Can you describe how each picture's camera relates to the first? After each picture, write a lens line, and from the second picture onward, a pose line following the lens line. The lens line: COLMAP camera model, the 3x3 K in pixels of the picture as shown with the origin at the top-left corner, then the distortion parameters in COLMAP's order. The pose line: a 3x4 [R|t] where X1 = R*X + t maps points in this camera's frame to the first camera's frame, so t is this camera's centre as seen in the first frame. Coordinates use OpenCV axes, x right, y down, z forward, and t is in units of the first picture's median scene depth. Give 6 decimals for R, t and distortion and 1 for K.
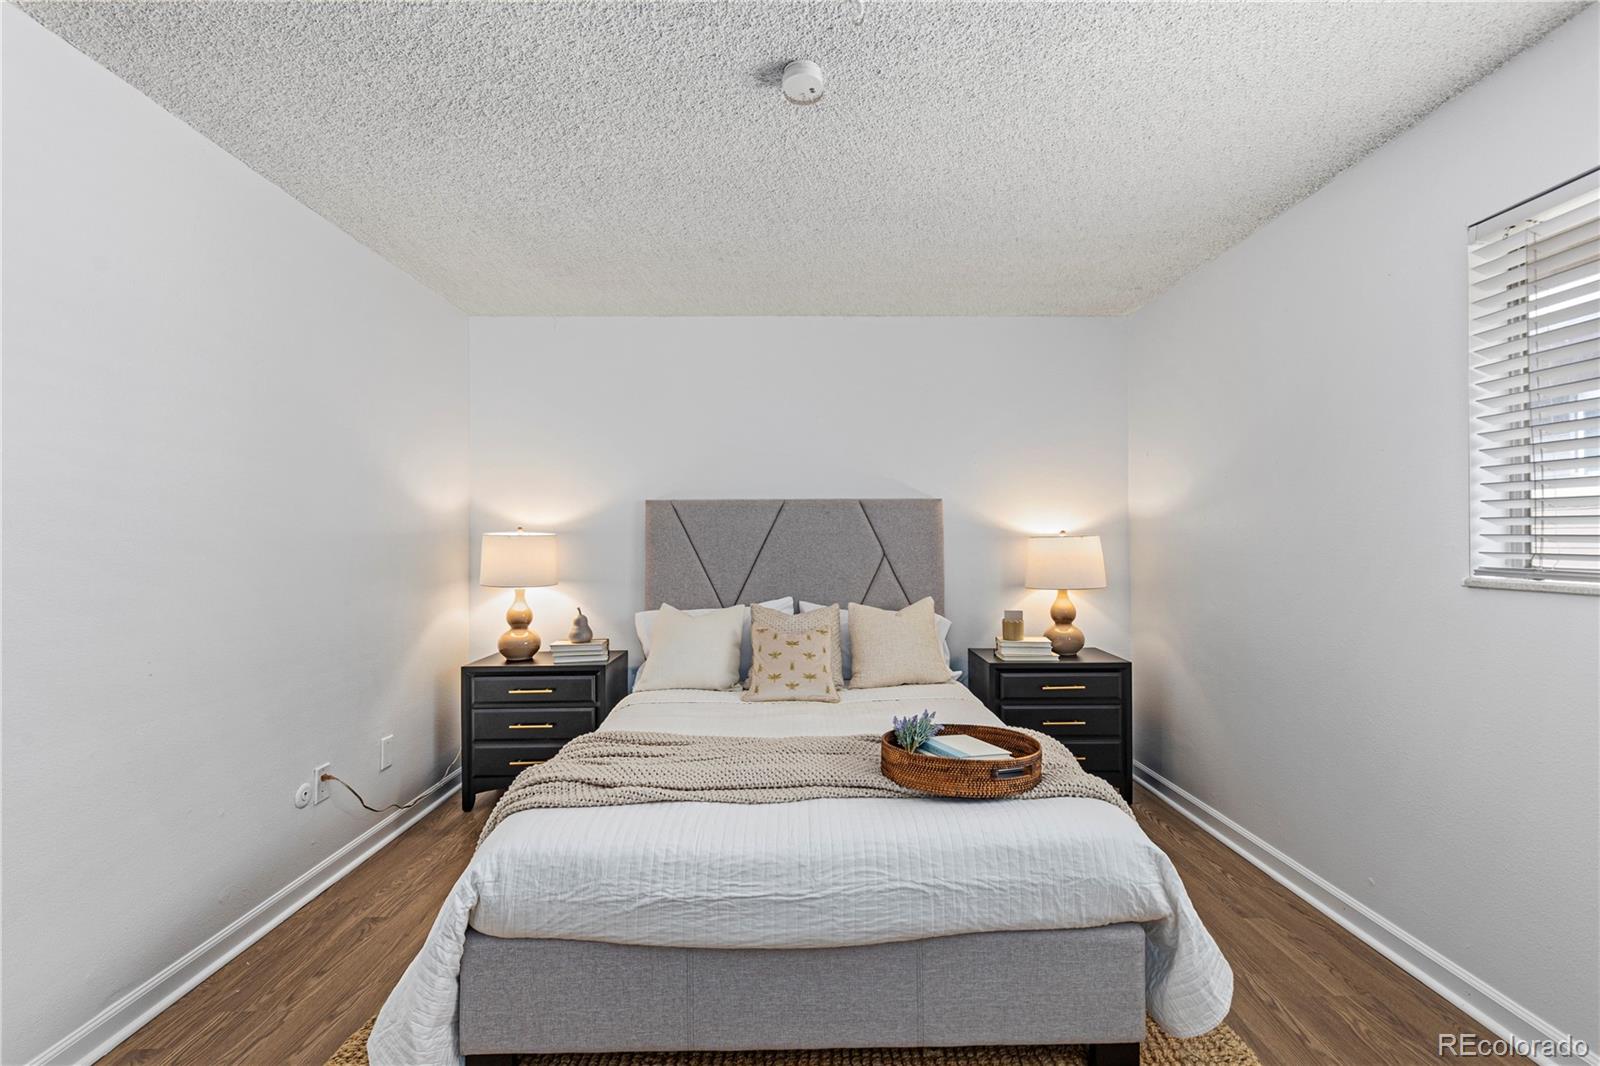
lens RADIAL K [[712.4, 0, 807.1], [0, 712.4, 535.3], [0, 0, 1]] dist [0.003393, -0.000053]
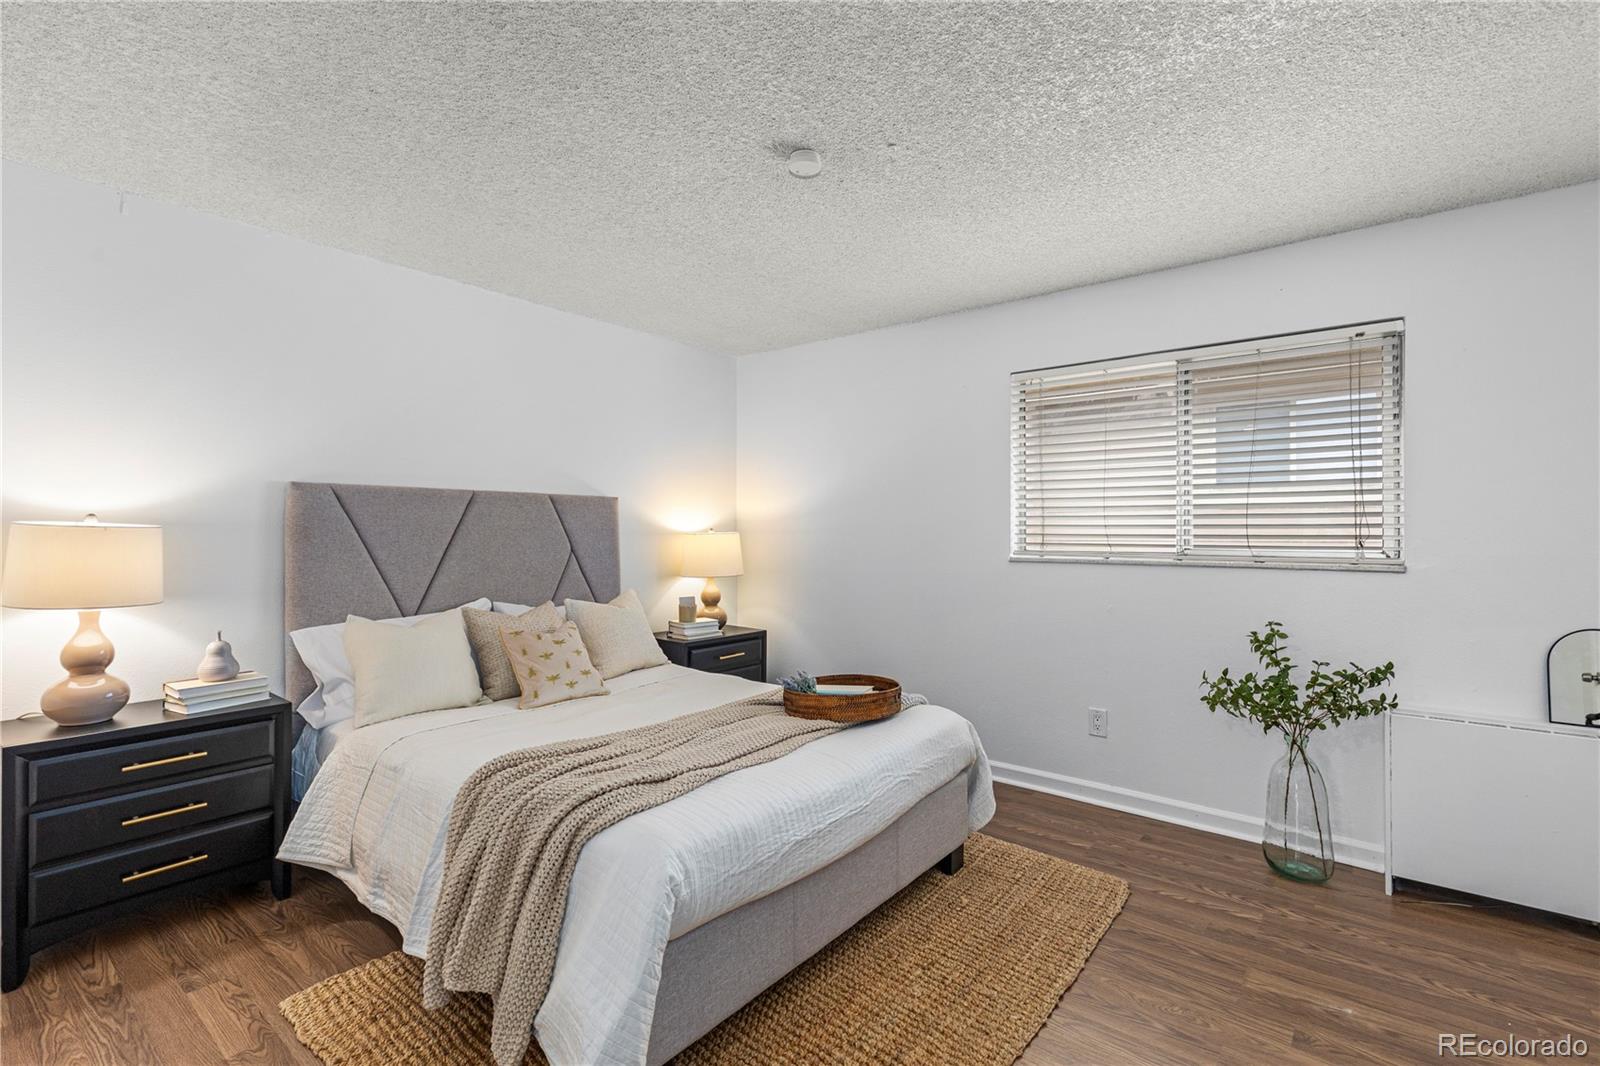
lens RADIAL K [[718.2, 0, 801.2], [0, 718.2, 528.9], [0, 0, 1]] dist [0.003050, -0.000568]
pose [[0.643581, 0.010166, 0.765311, -0.557976], [-0.007449, 0.999948, -0.007019, 0.001979], [-0.765342, -0.001183, 0.643623, 0.118422]]
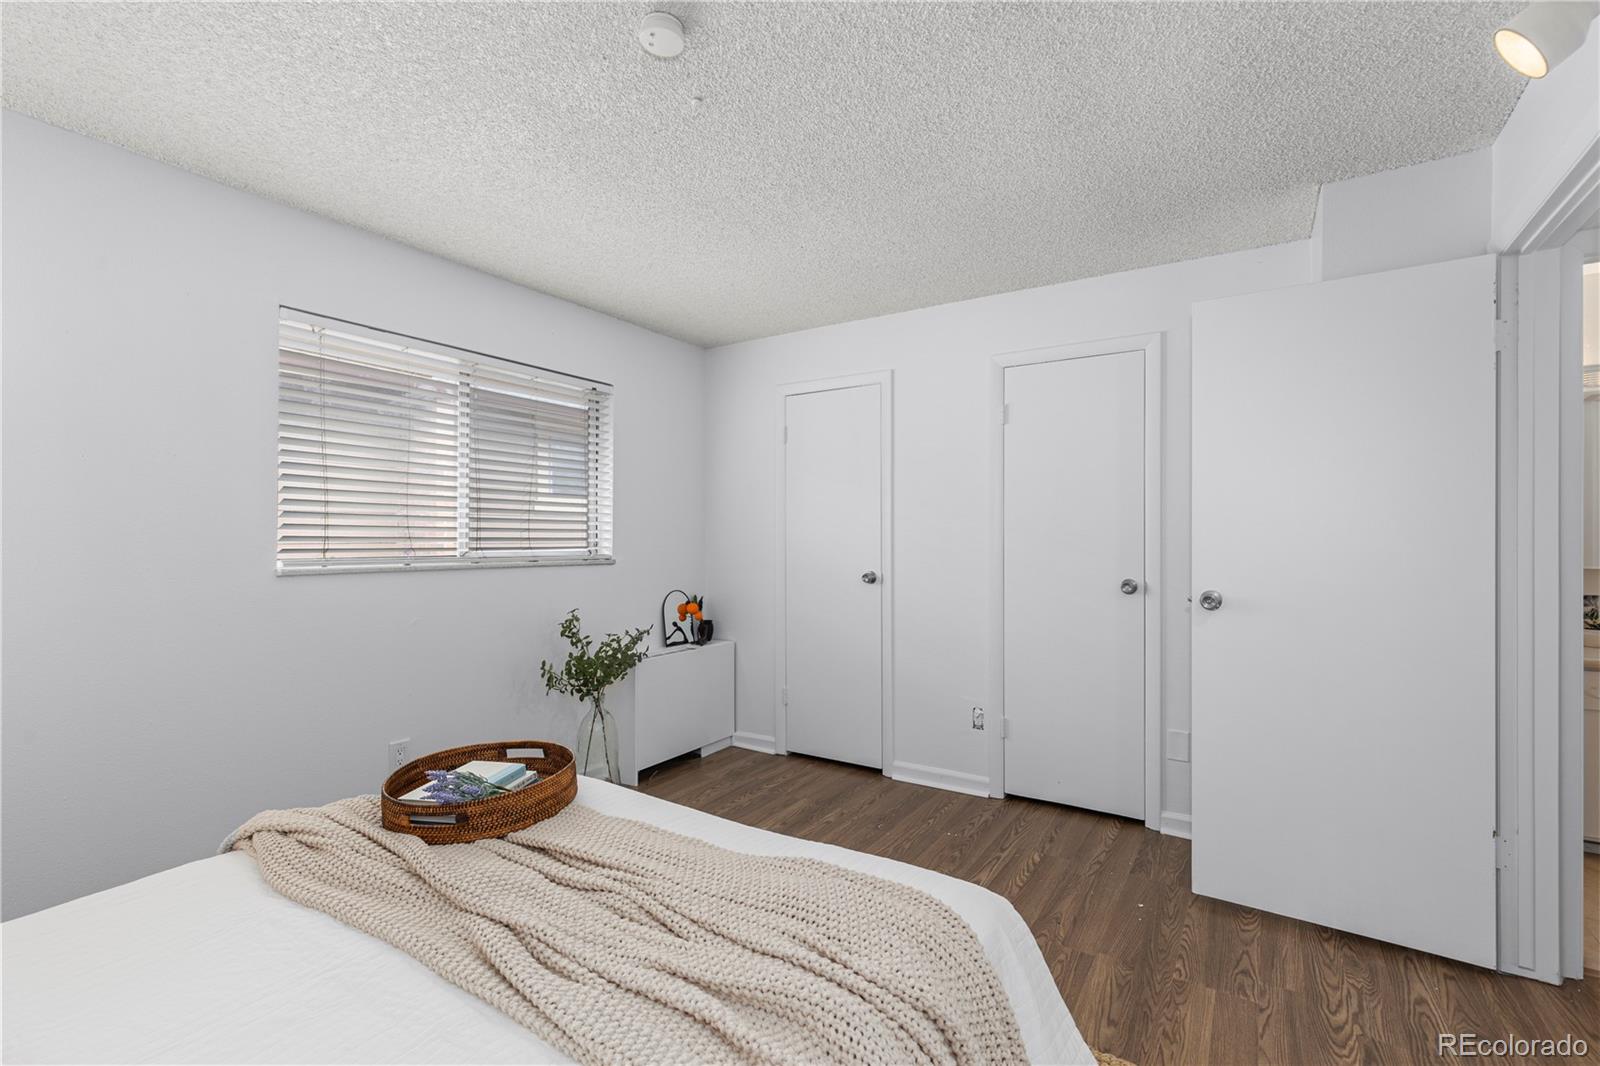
lens RADIAL K [[716.2, 0, 804.1], [0, 716.2, 530.6], [0, 0, 1]] dist [0.004830, -0.001211]
pose [[-0.830902, 0.007236, 0.556372, -0.388984], [-0.002059, 0.999869, -0.016079, 0.004689], [-0.556415, -0.014505, -0.830778, 0.969187]]
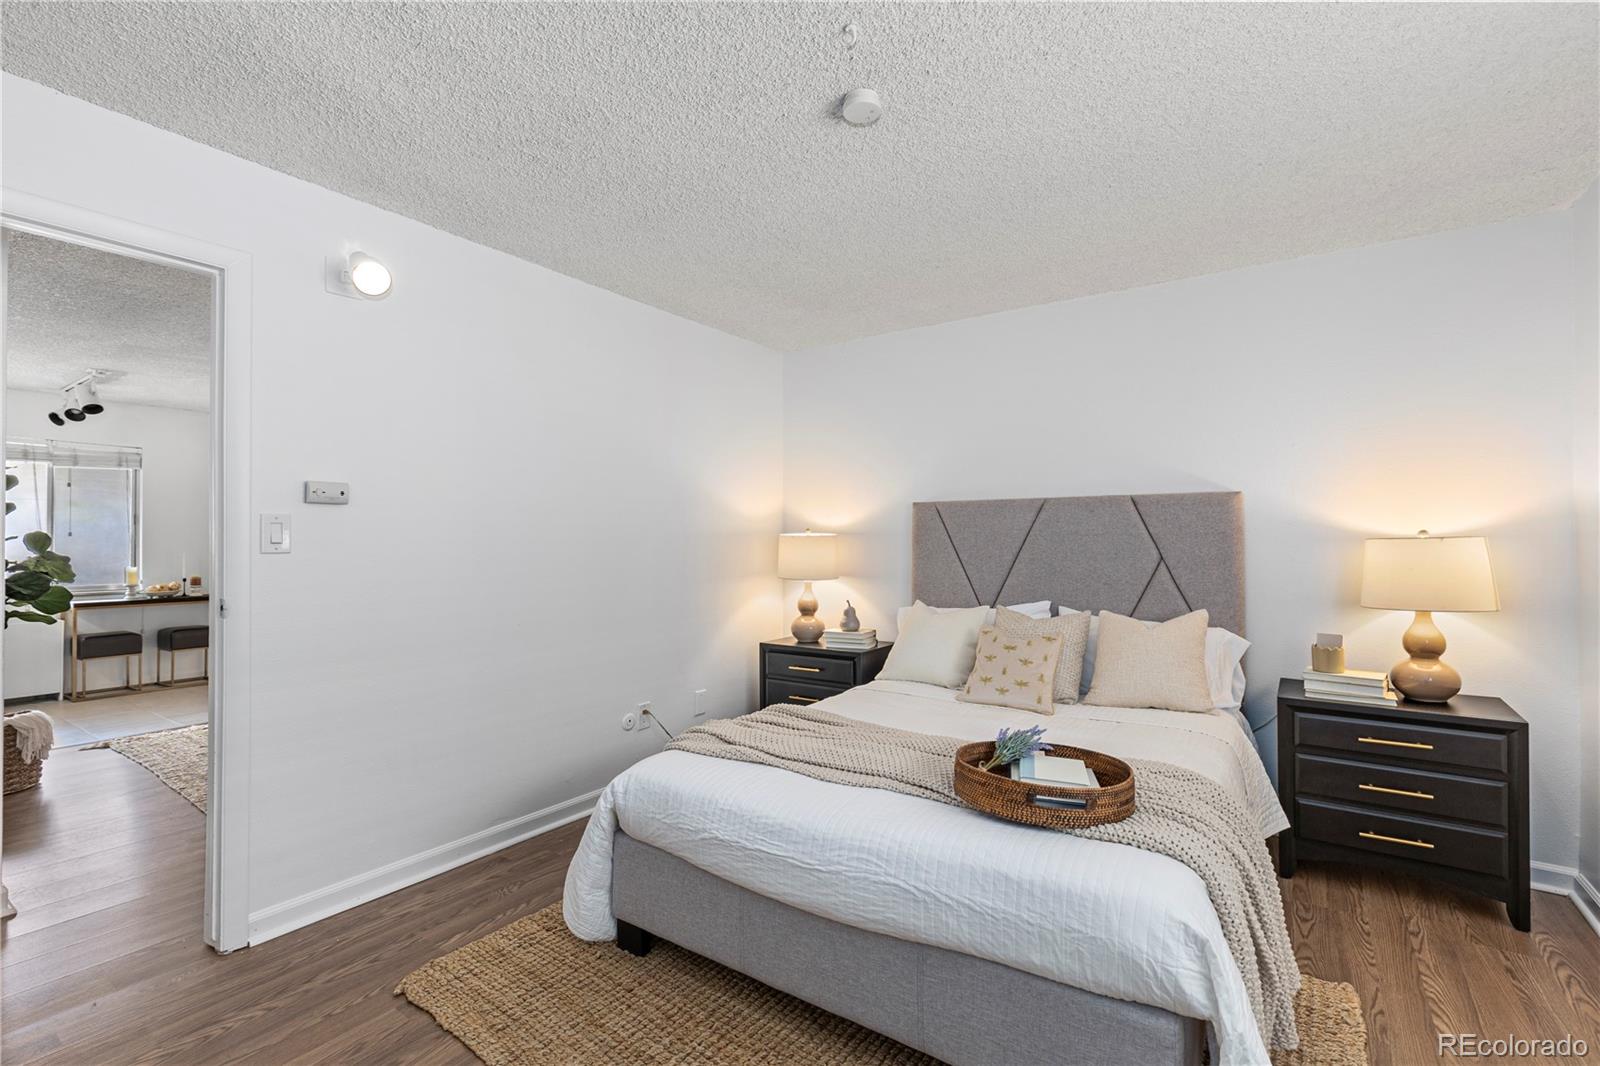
lens RADIAL K [[717.3, 0, 811.5], [0, 717.3, 535.7], [0, 0, 1]] dist [0.002622, 0.000218]
pose [[0.817715, 0.001692, -0.575620, 0.318353], [-0.000795, 0.999998, 0.001809, -0.001891], [0.575622, -0.001022, 0.817715, 0.049597]]
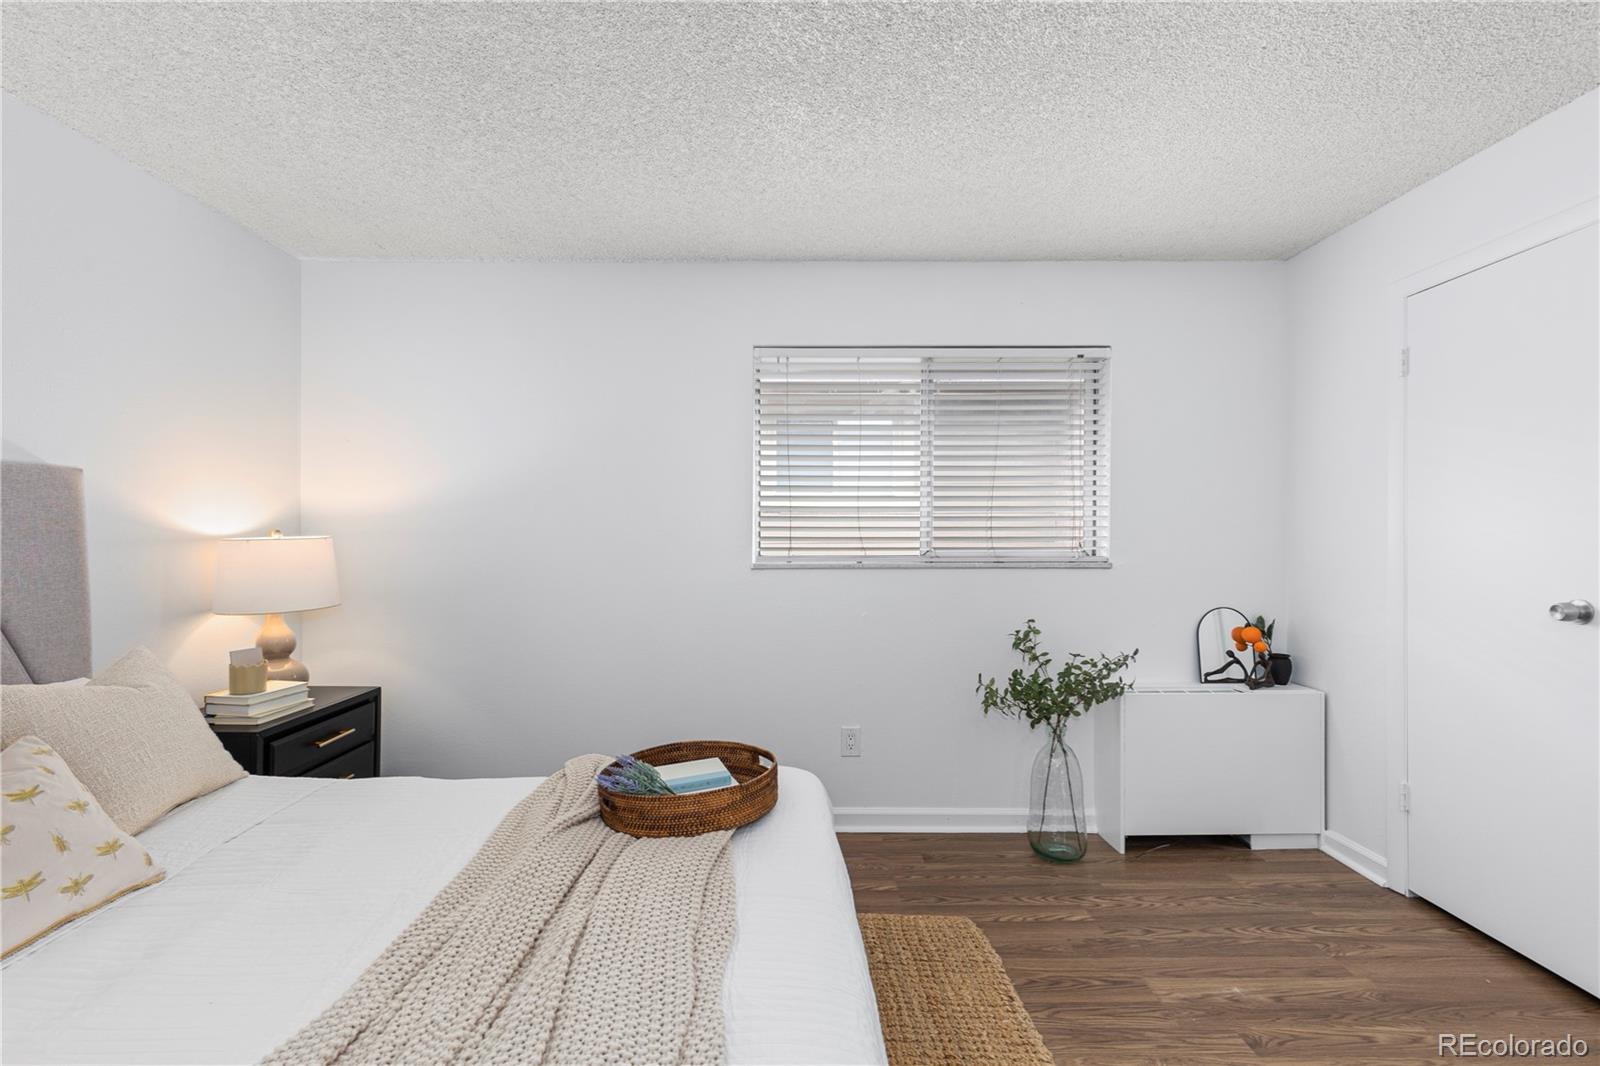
lens RADIAL K [[723.1, 0, 796.8], [0, 723.1, 534.1], [0, 0, 1]] dist [0.004475, -0.000424]
pose [[0.014647, 0.006191, 0.999874, -0.439156], [-0.000137, 0.999981, -0.006189, 0.001866], [-0.999893, -0.000046, 0.014647, 0.541651]]
